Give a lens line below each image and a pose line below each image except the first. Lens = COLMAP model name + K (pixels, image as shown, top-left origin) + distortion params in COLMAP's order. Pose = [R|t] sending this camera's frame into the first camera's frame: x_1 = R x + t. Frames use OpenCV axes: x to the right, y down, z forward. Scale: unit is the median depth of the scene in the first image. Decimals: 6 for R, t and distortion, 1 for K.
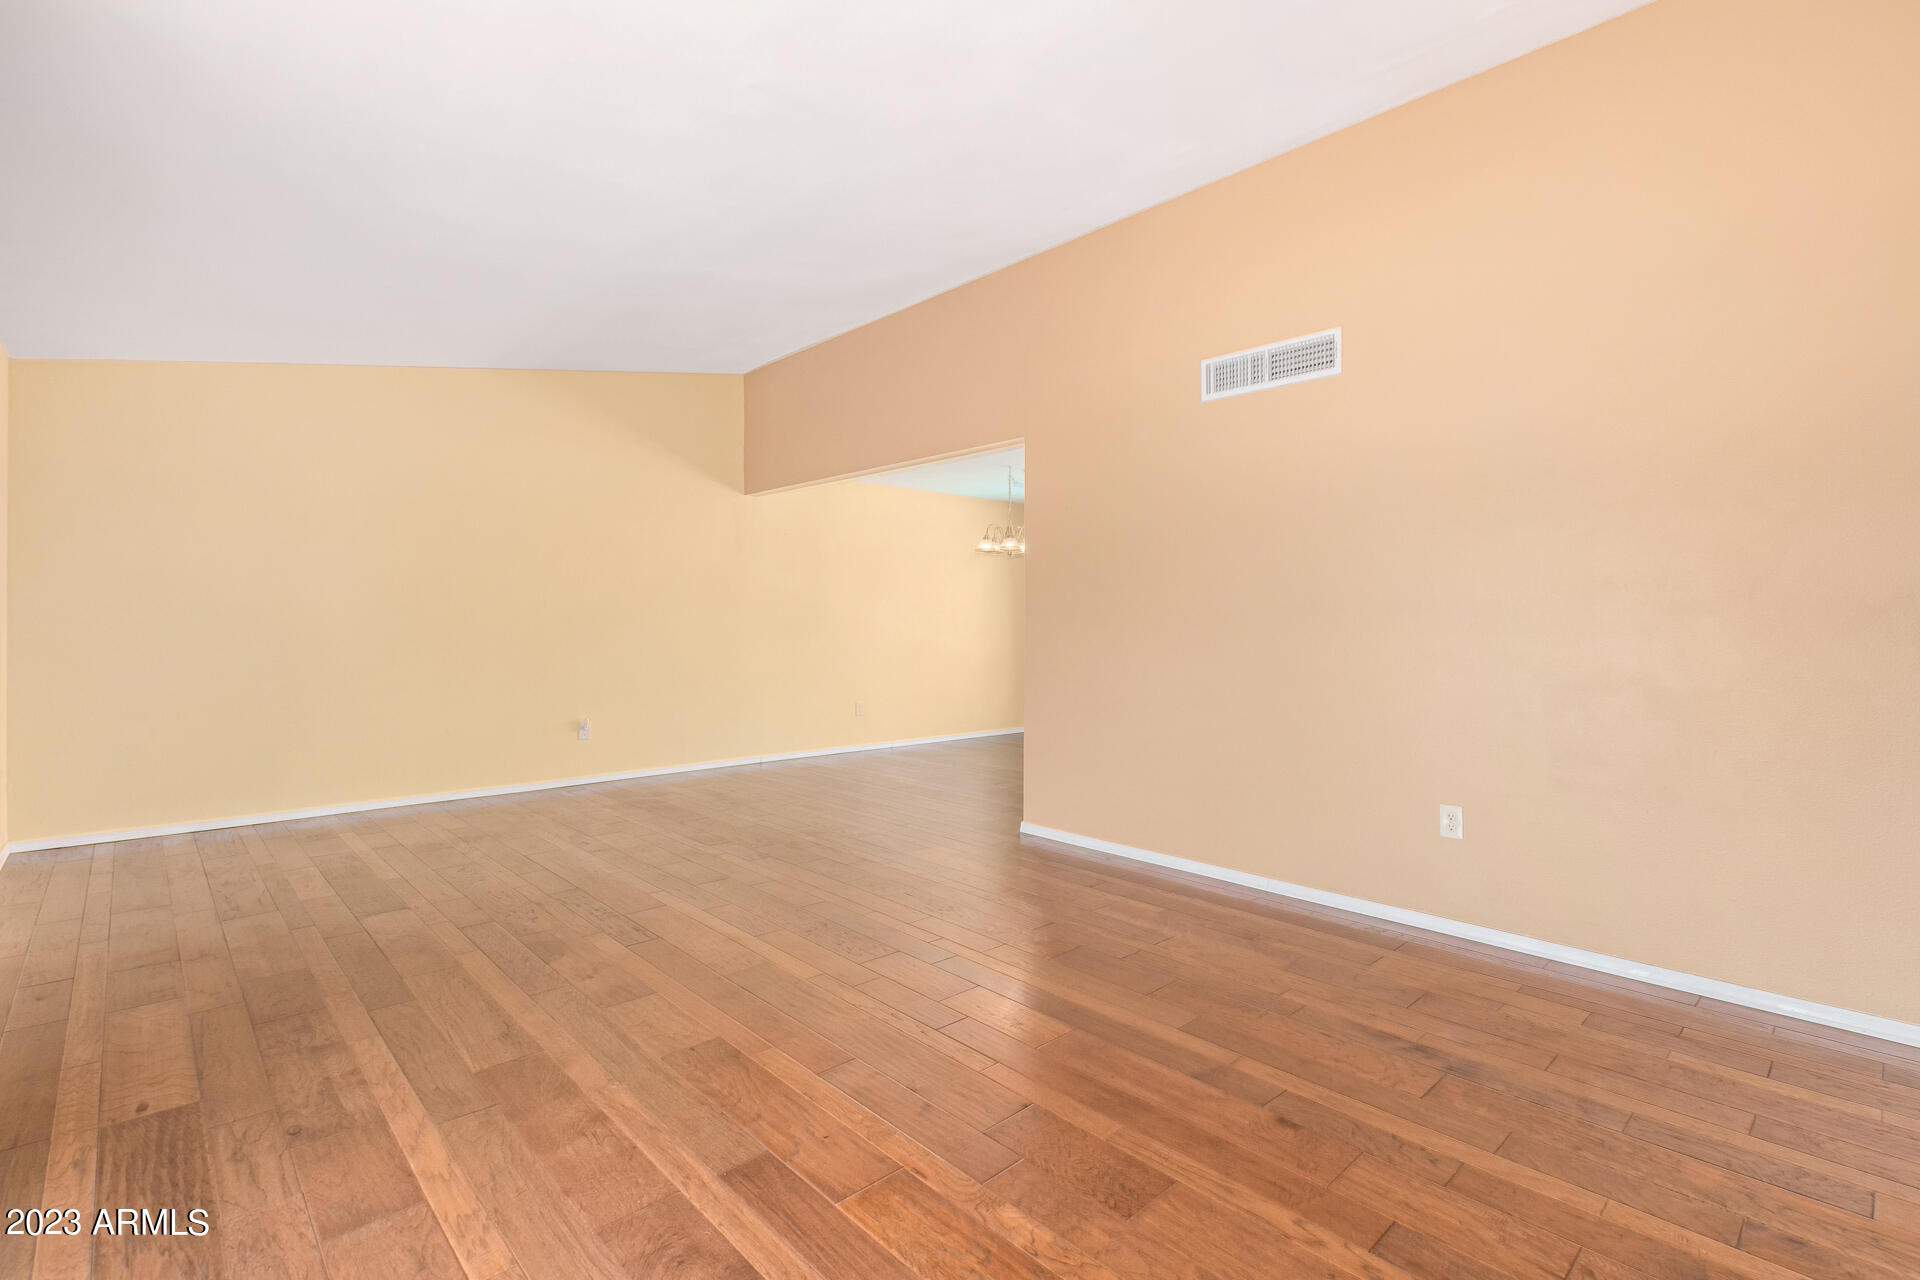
lens RADIAL K [[891.3, 0, 973.4], [0, 891.3, 627.5], [0, 0, 1]] dist [0.000356, 0.000459]
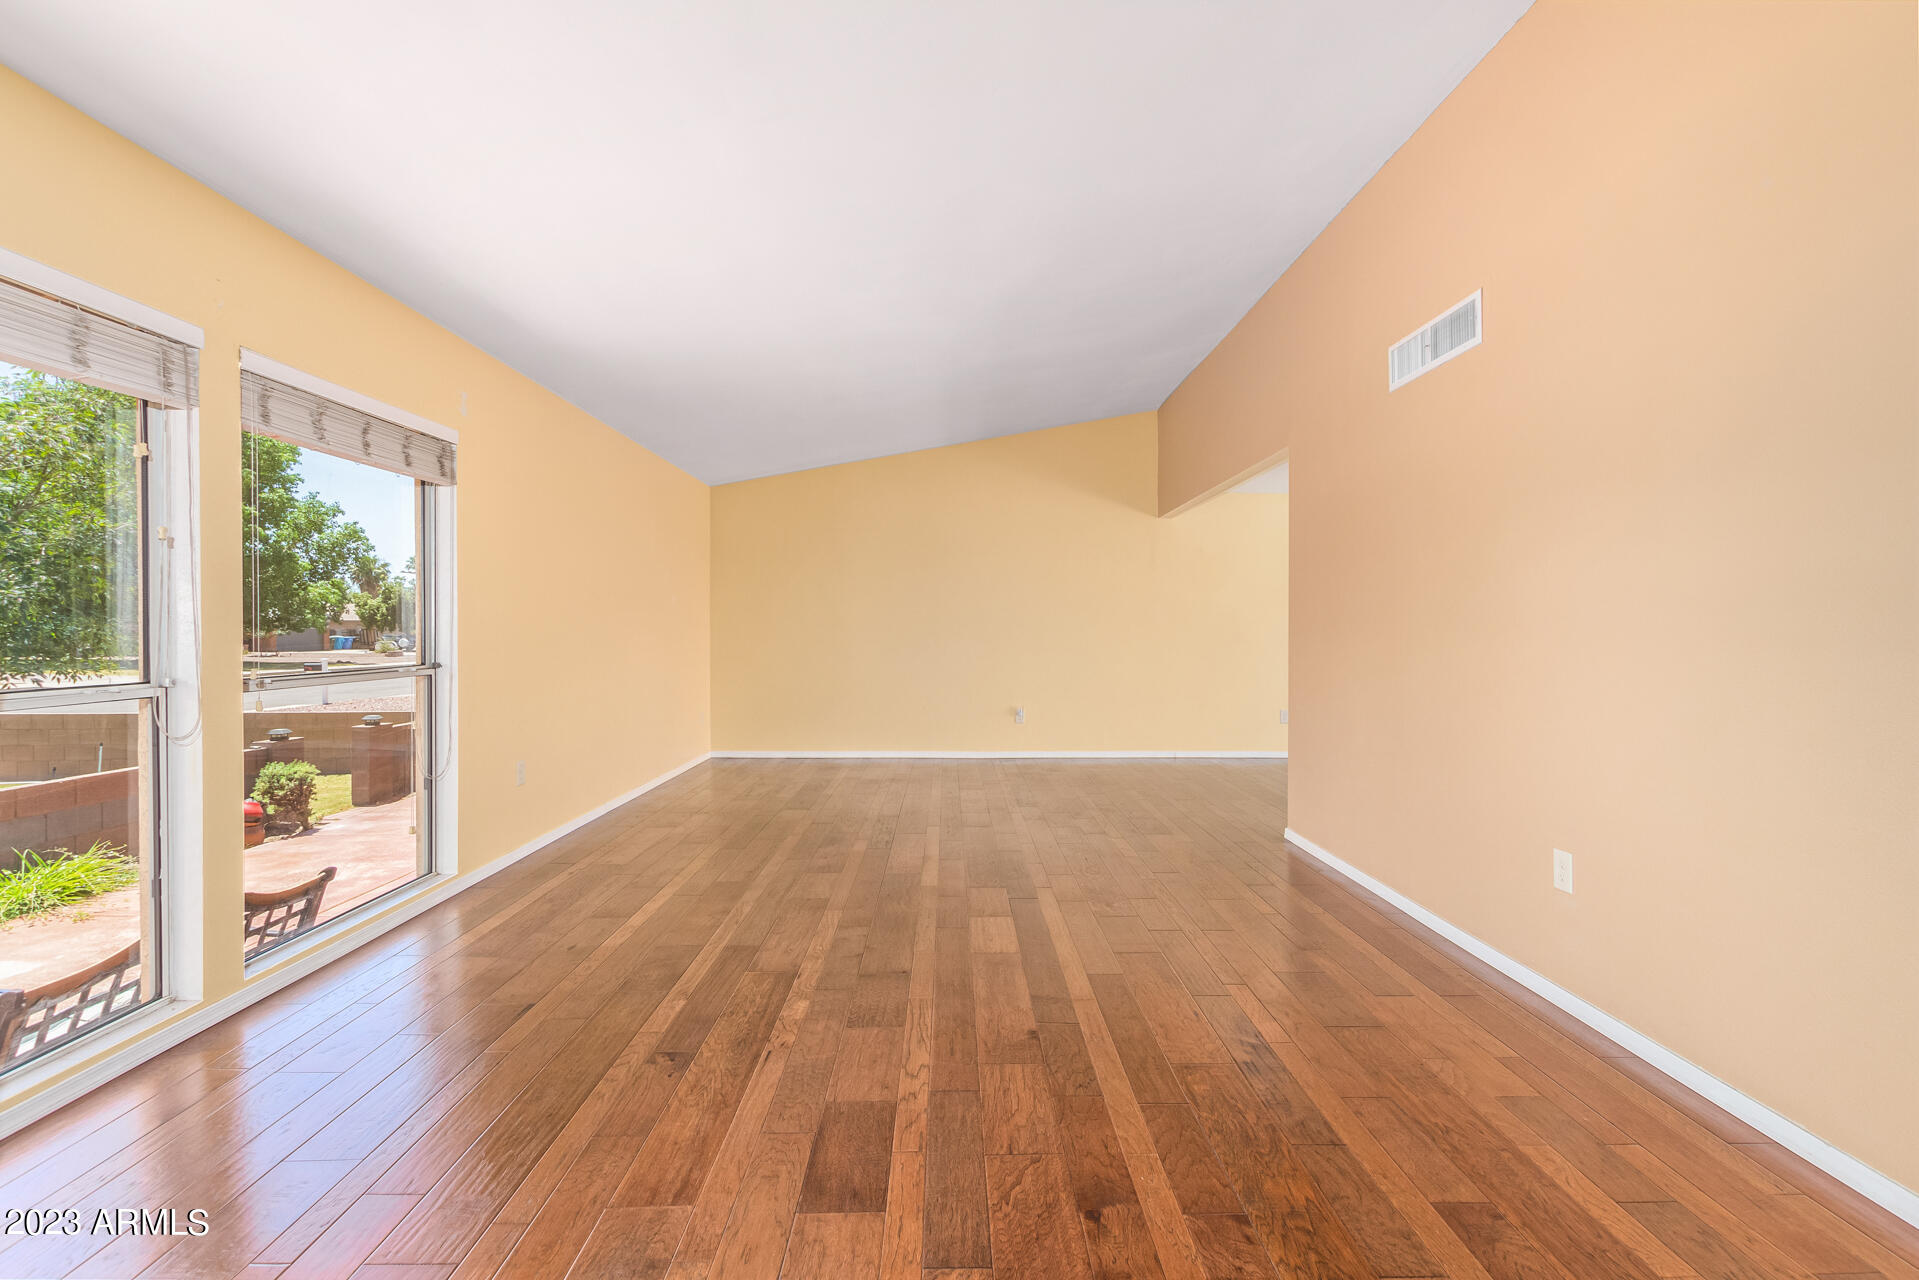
lens RADIAL K [[892.8, 0, 959.5], [0, 892.8, 640.0], [0, 0, 1]] dist [-0.001794, 0.000193]
pose [[0.735586, 0.007859, -0.677386, 0.987651], [-0.006682, 0.999968, 0.004345, 0.008545], [0.677398, 0.001330, 0.735615, 0.026086]]
